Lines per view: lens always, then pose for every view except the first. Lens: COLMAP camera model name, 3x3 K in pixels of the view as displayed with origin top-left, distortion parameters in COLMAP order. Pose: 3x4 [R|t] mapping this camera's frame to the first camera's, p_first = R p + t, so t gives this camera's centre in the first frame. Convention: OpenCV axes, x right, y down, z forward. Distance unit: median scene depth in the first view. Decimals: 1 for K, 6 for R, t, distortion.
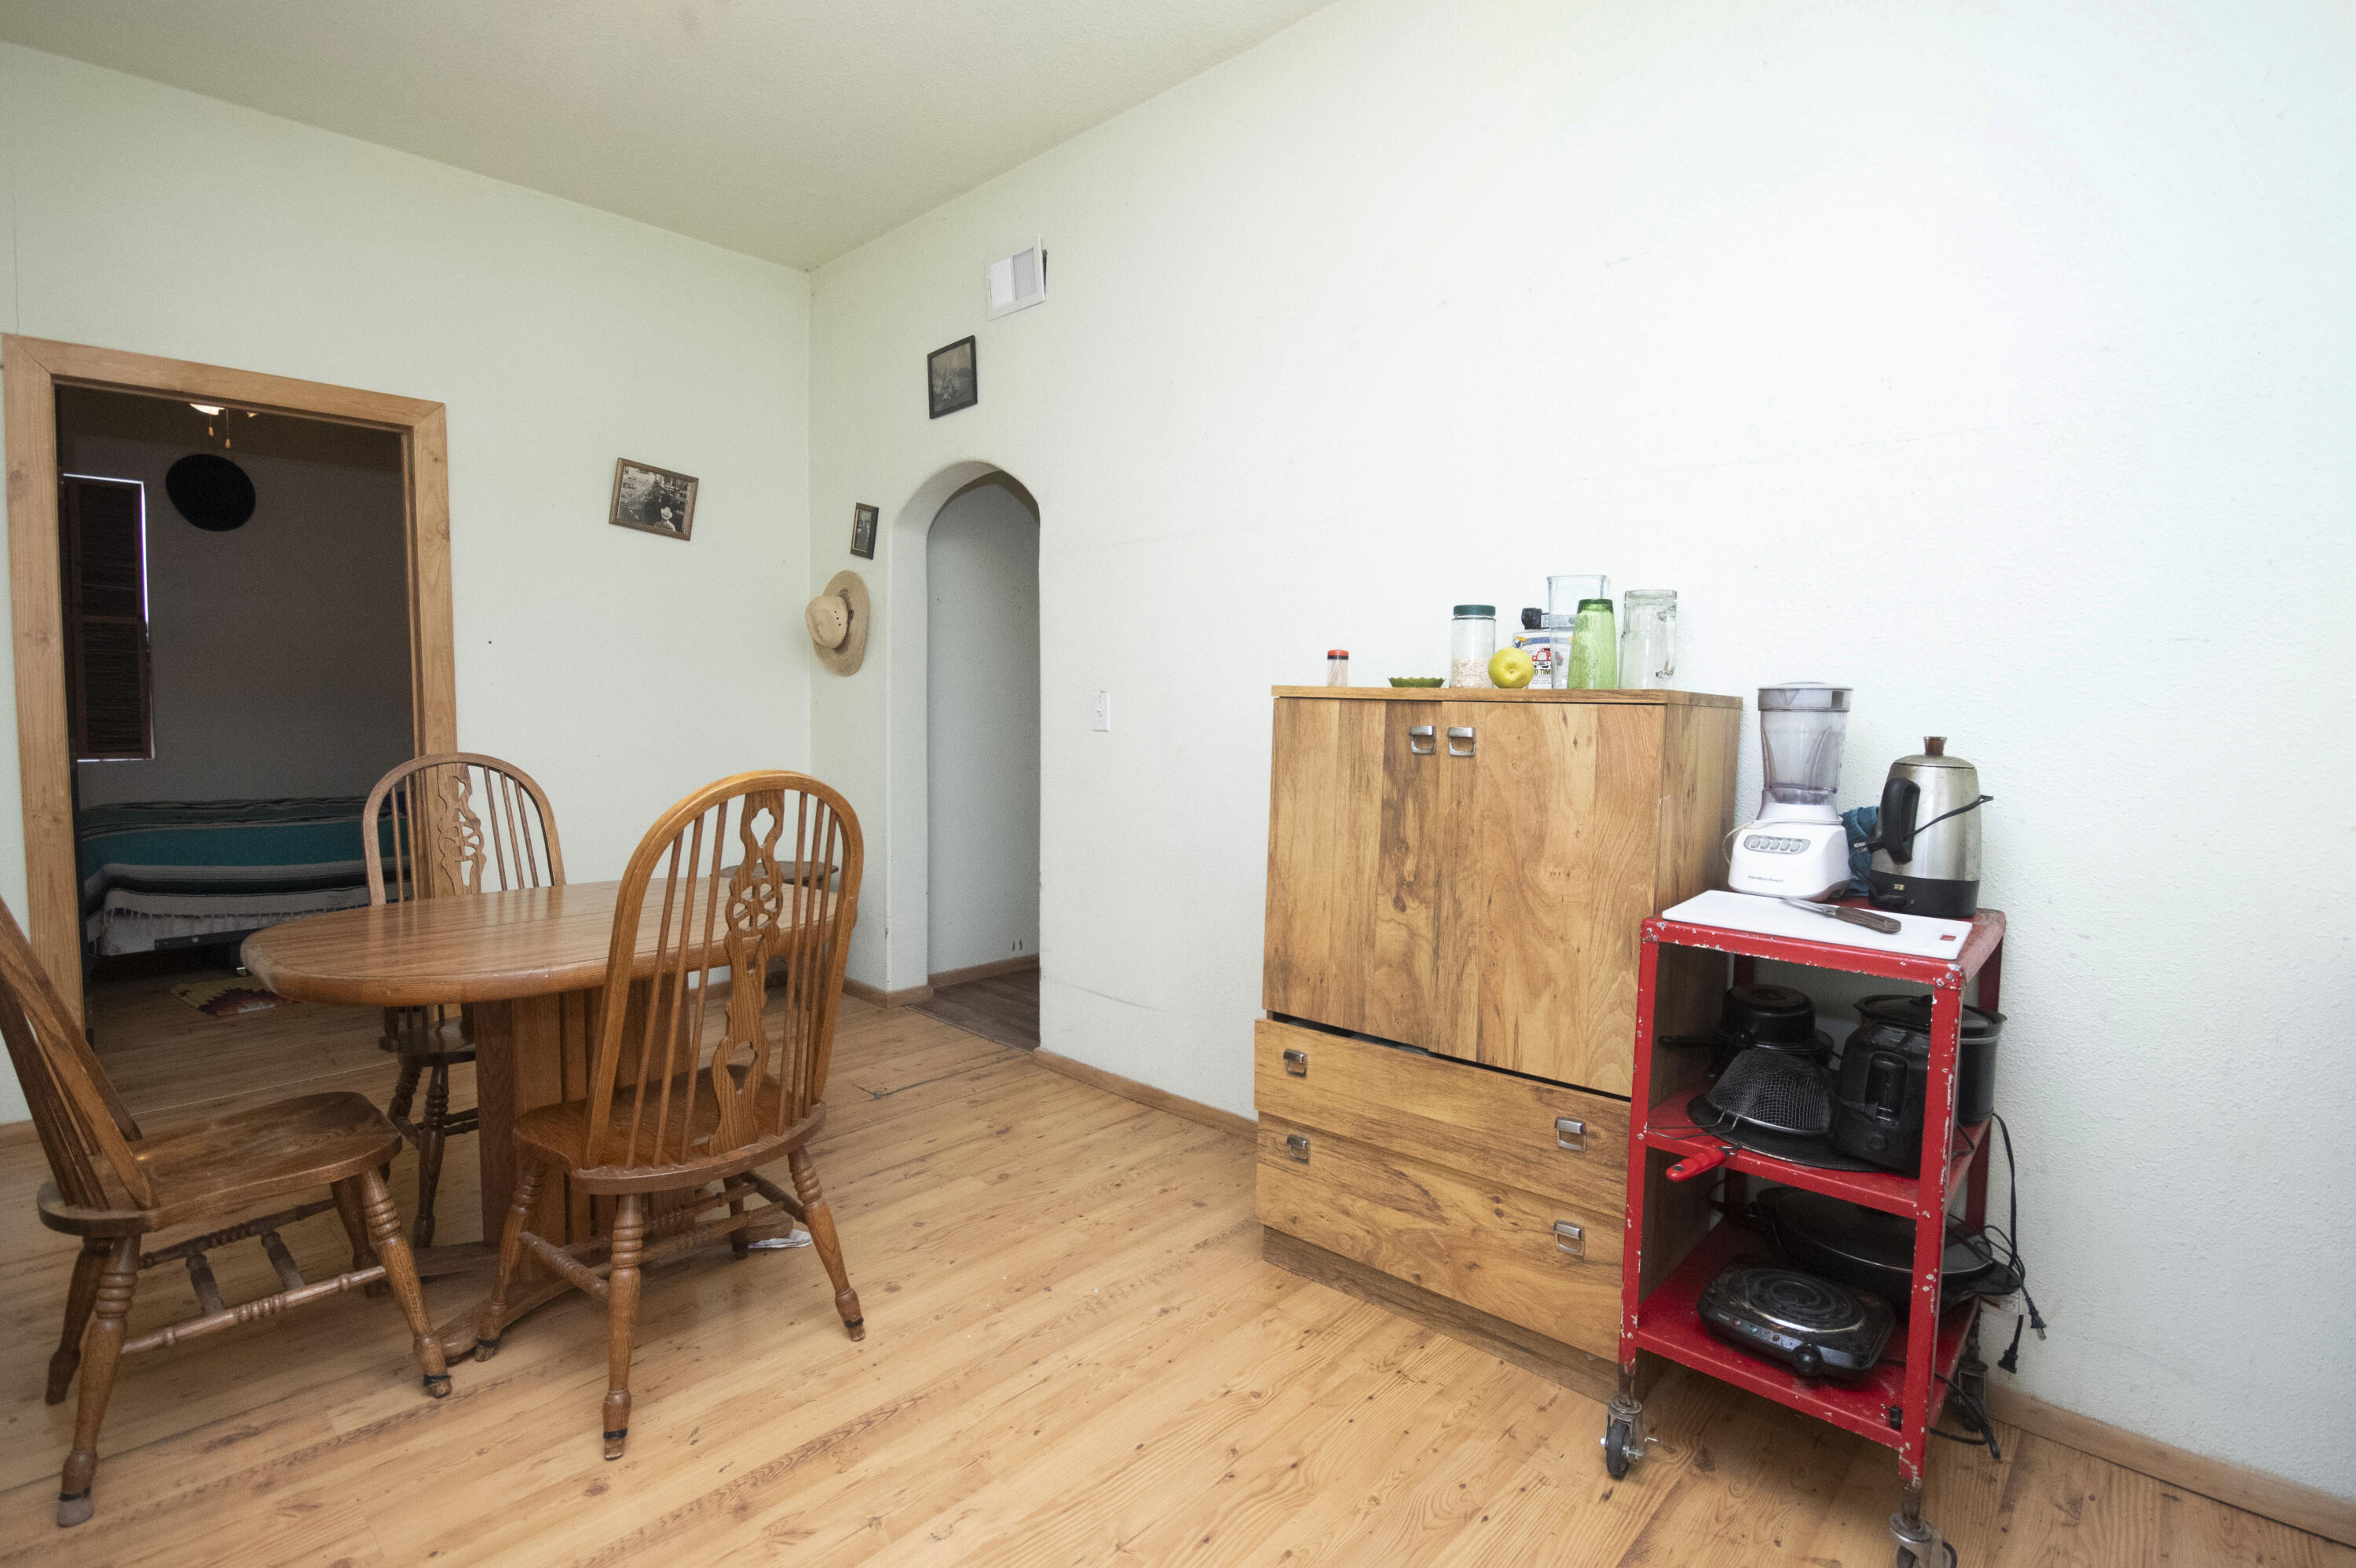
lens RADIAL K [[1095.5, 0, 1209.4], [0, 1095.5, 776.5], [0, 0, 1]] dist [-0.002751, -0.003111]
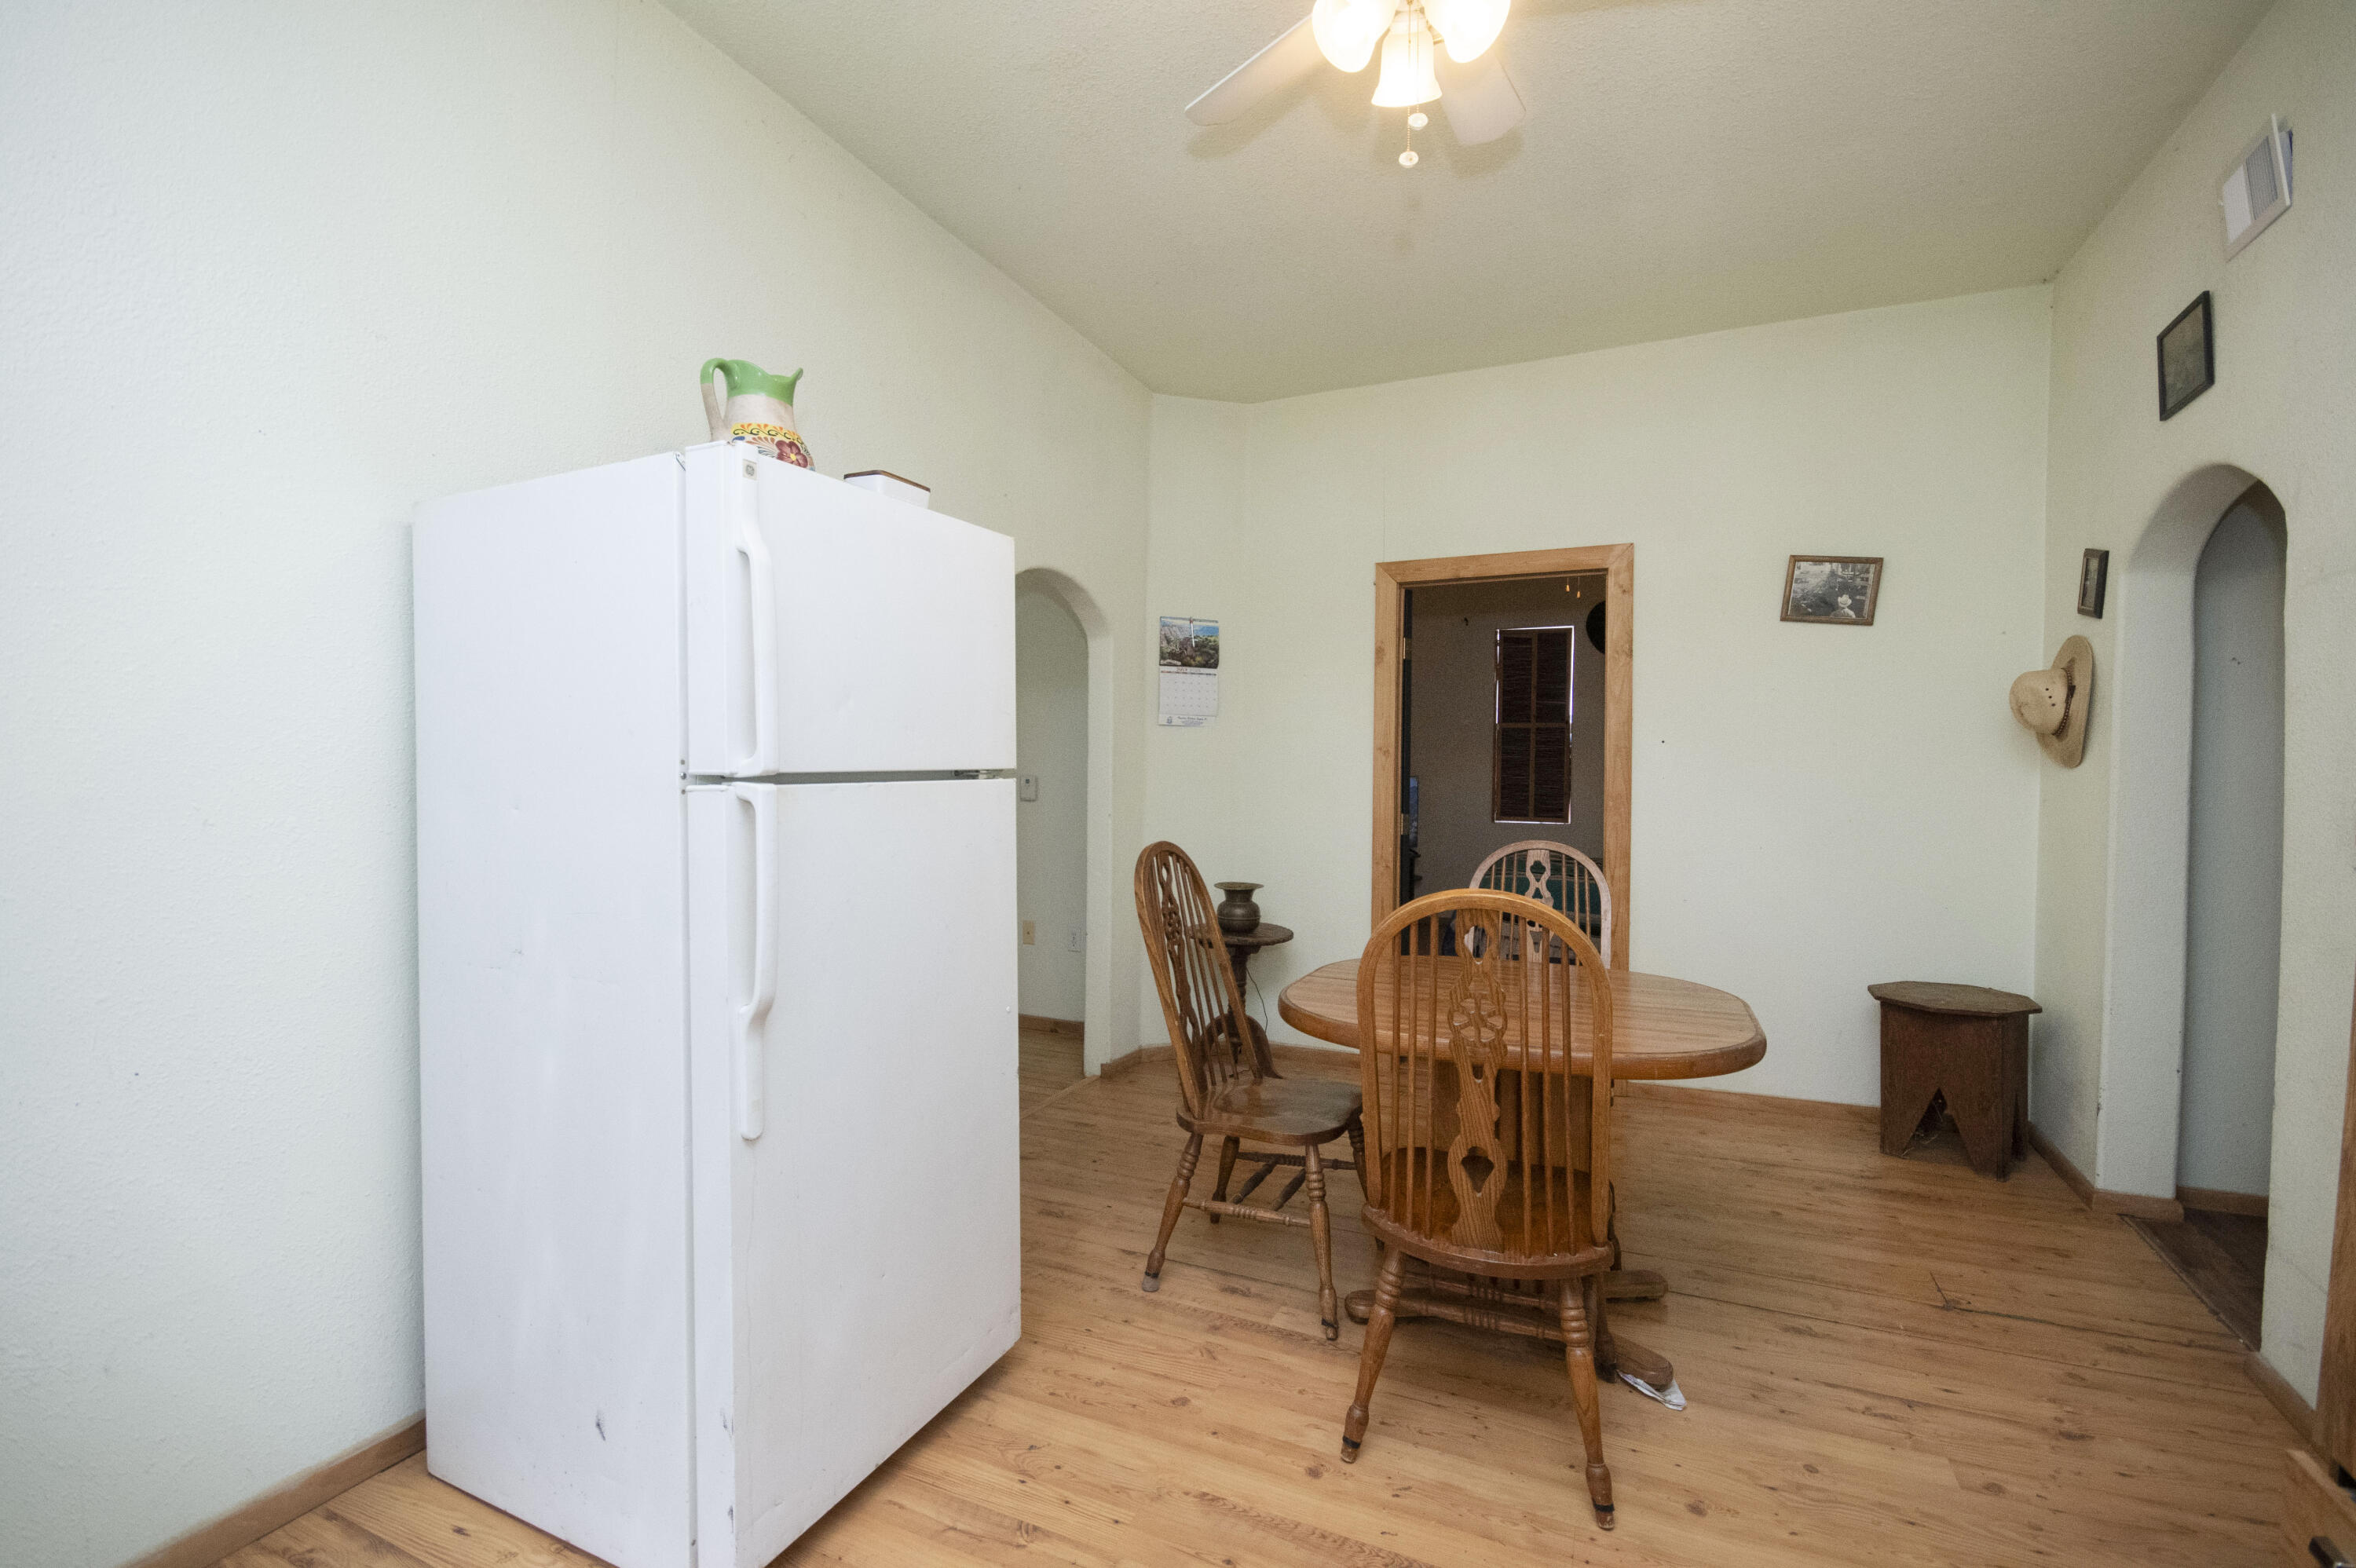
lens RADIAL K [[1030.5, 0, 1188.2], [0, 1030.5, 773.9], [0, 0, 1]] dist [0.001986, -0.009574]
pose [[0.318932, 0.005044, -0.947764, 0.207357], [-0.068610, 0.997485, -0.017780, -0.037939], [0.945291, 0.070697, 0.318476, 0.201710]]
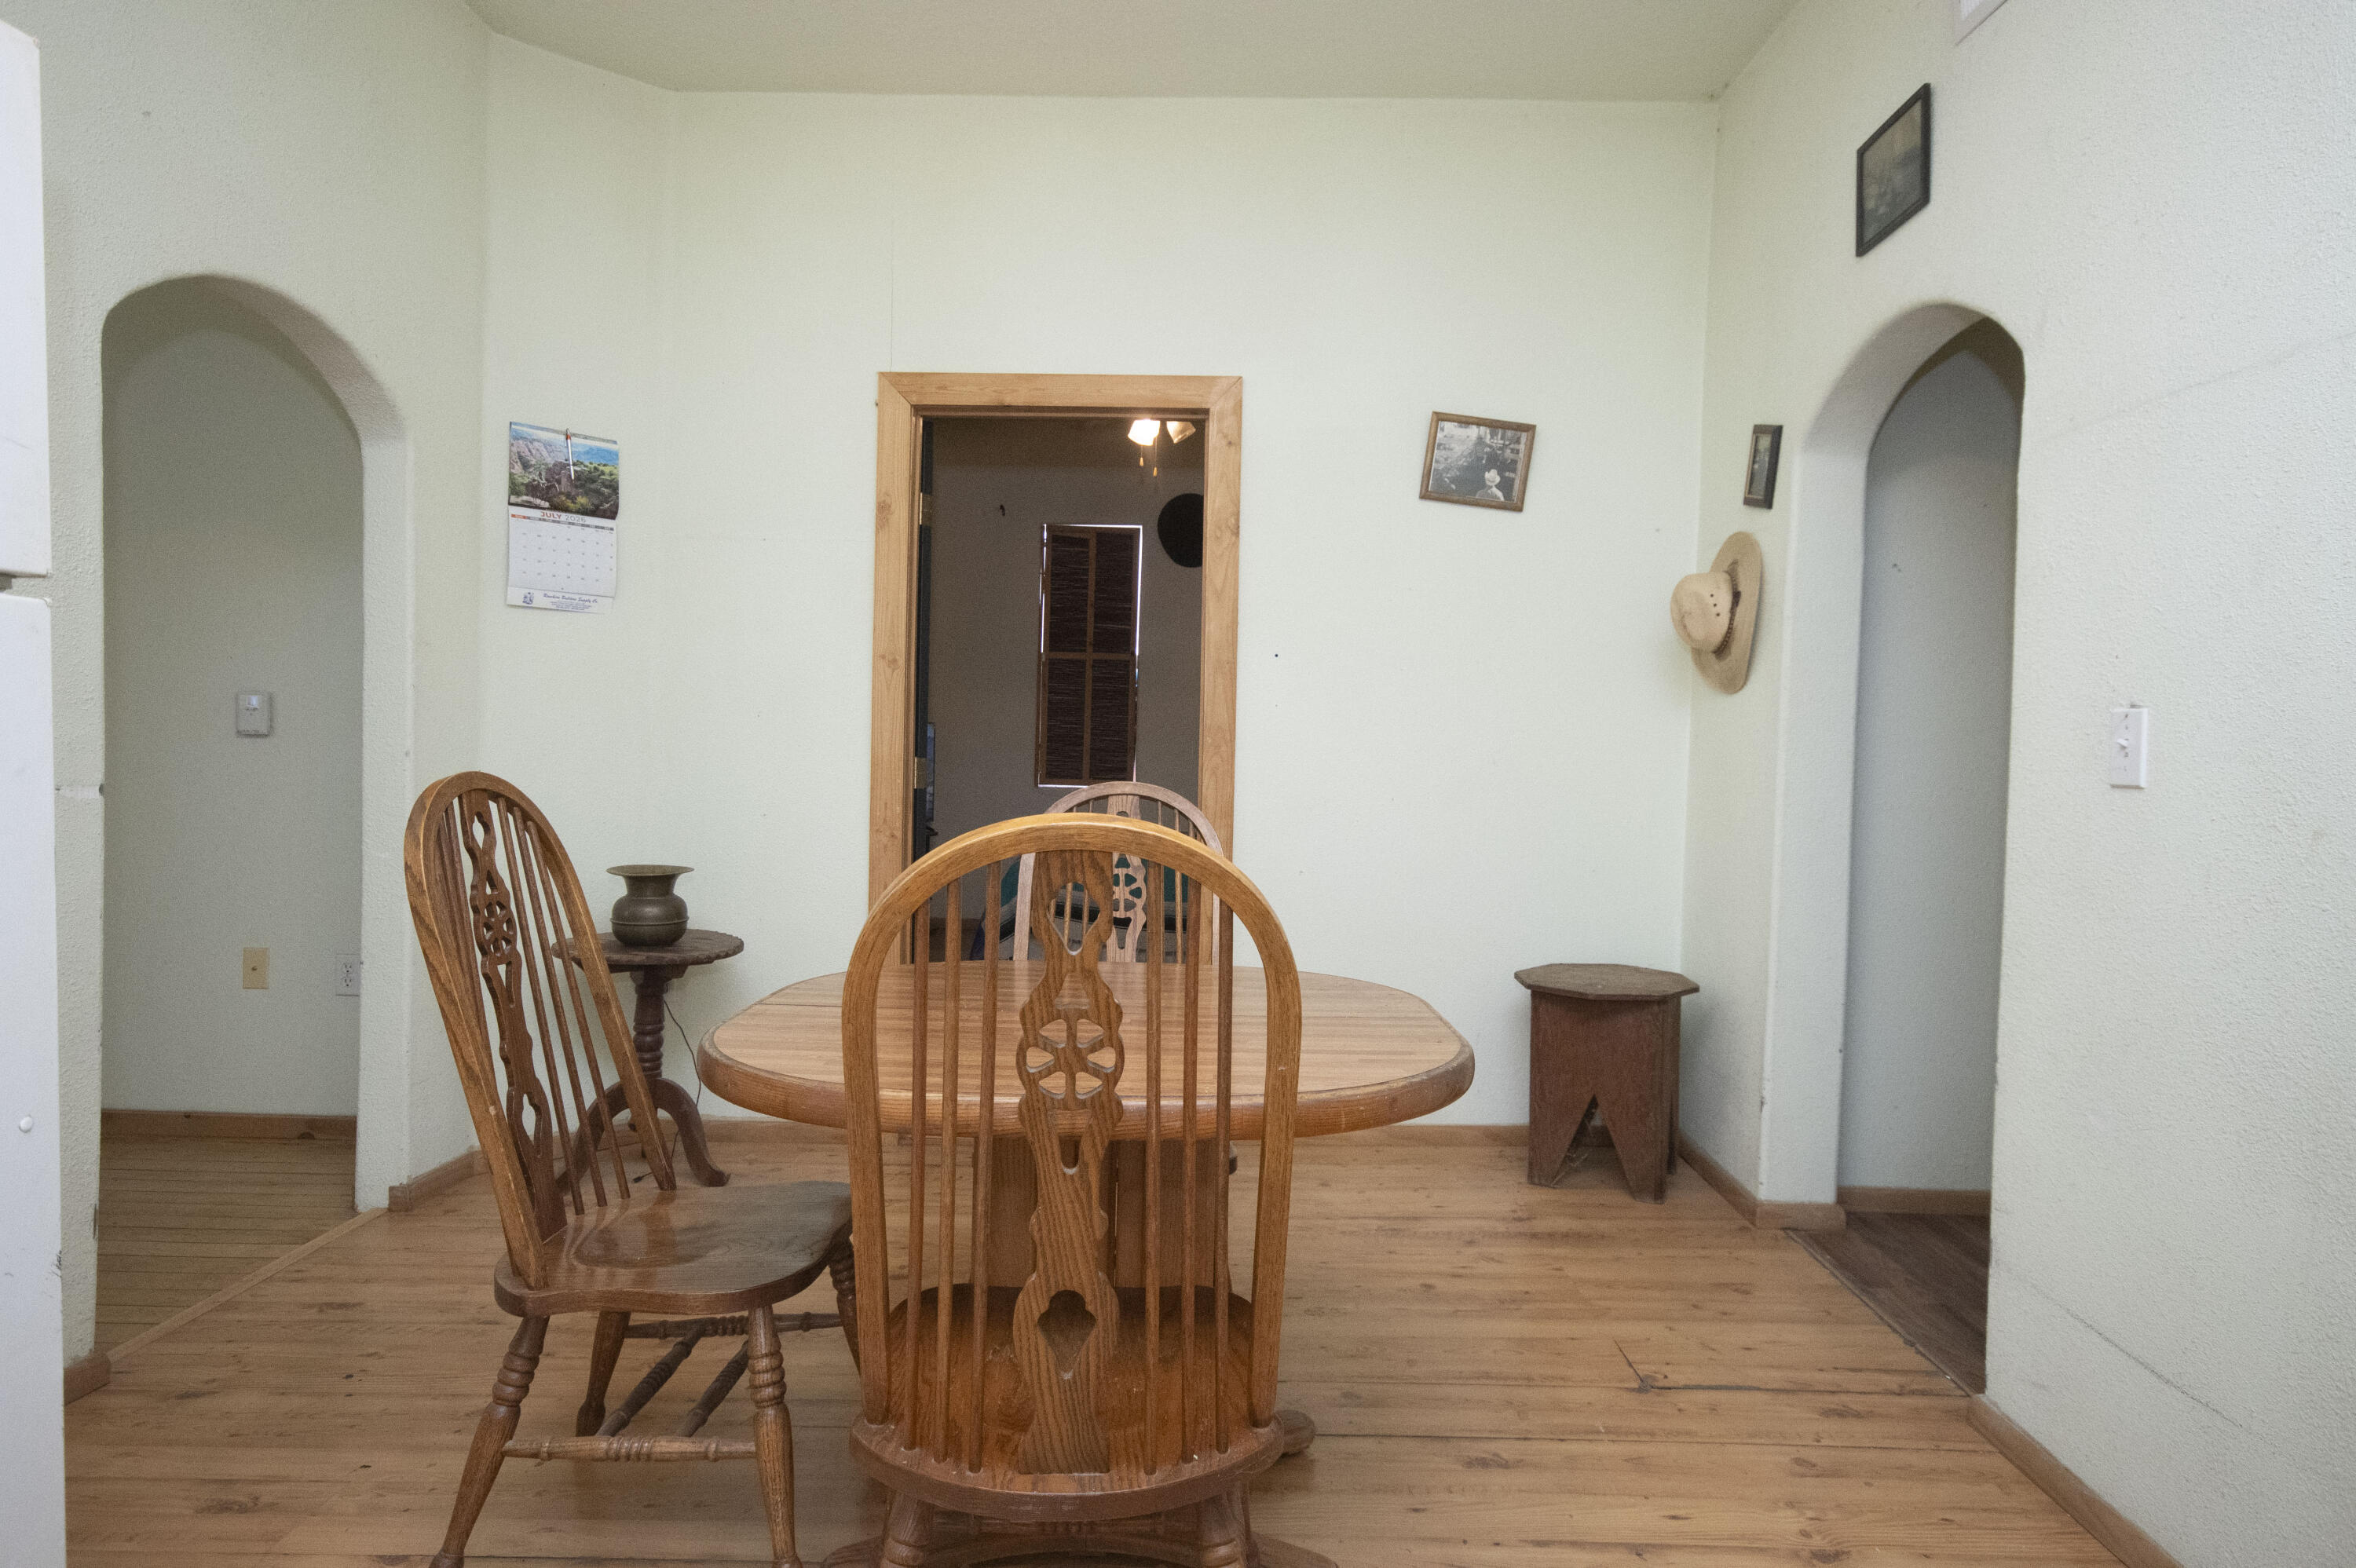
lens RADIAL K [[1354.0, 0, 1189.0], [0, 1354.0, 773.5], [0, 0, 1]] dist [0.005370, 0.009958]
pose [[0.668391, 0.027583, -0.743298, 0.065688], [-0.065738, 0.997592, -0.022094, -0.006845], [0.740899, 0.063630, 0.668595, 0.280821]]
